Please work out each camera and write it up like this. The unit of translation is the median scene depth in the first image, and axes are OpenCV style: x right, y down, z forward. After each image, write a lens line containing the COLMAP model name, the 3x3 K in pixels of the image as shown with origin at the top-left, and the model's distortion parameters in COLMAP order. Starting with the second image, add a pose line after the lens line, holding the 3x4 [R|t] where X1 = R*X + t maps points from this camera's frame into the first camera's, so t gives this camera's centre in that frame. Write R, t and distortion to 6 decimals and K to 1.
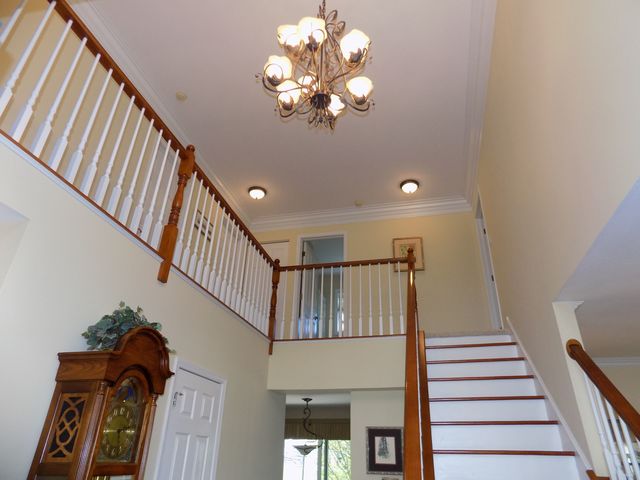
lens RADIAL K [[431.3, 0, 326.1], [0, 431.3, 236.3], [0, 0, 1]] dist [-0.097435, 0.102142]
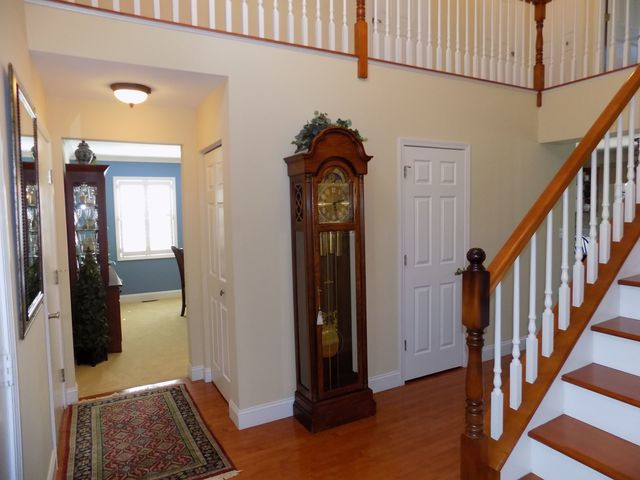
lens RADIAL K [[431.3, 0, 326.1], [0, 431.3, 236.3], [0, 0, 1]] dist [-0.097435, 0.102142]
pose [[0.677023, 0.013772, -0.735833, 0.479849], [0.378402, 0.851030, 0.364087, 0.019177], [0.631230, -0.524936, 0.570956, 0.092874]]
